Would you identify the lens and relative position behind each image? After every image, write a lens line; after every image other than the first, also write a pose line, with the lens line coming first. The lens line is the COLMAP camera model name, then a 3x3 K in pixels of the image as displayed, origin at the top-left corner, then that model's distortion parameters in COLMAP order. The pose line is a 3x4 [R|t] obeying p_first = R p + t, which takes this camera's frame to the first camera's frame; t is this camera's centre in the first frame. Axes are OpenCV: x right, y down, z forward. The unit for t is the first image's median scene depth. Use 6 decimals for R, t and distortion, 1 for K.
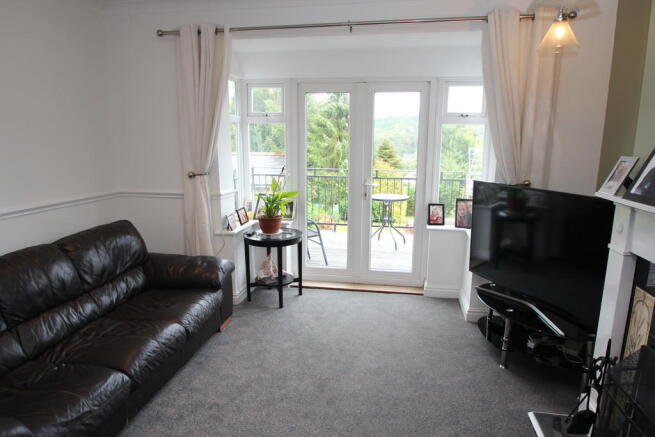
lens RADIAL K [[423.0, 0, 331.6], [0, 423.0, 233.7], [0, 0, 1]] dist [-0.036457, 0.004069]
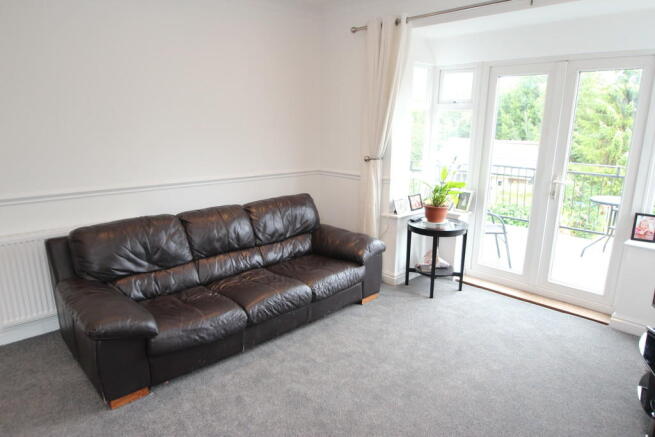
lens RADIAL K [[423.0, 0, 331.6], [0, 423.0, 233.7], [0, 0, 1]] dist [-0.036457, 0.004069]
pose [[0.808885, 0.149237, -0.568712, 0.235027], [-0.131665, 0.988664, 0.072169, -0.014884], [0.573036, 0.016503, 0.819364, 0.052714]]
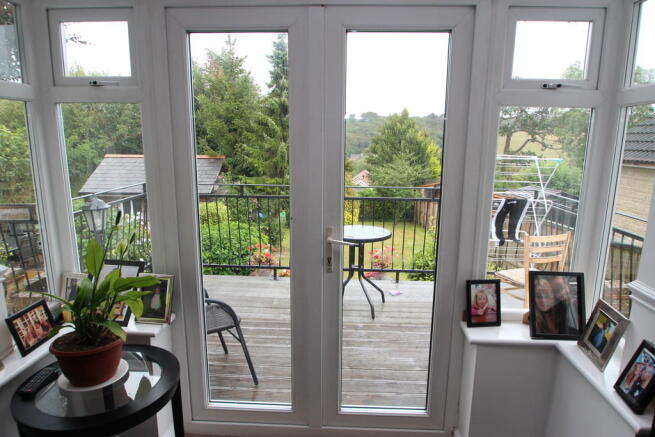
lens RADIAL K [[423.0, 0, 331.6], [0, 423.0, 233.7], [0, 0, 1]] dist [-0.036457, 0.004069]
pose [[0.992379, -0.024007, 0.120858, 0.032384], [0.024228, 0.999706, -0.000362, -0.135067], [-0.120814, 0.003287, 0.992670, 0.611066]]
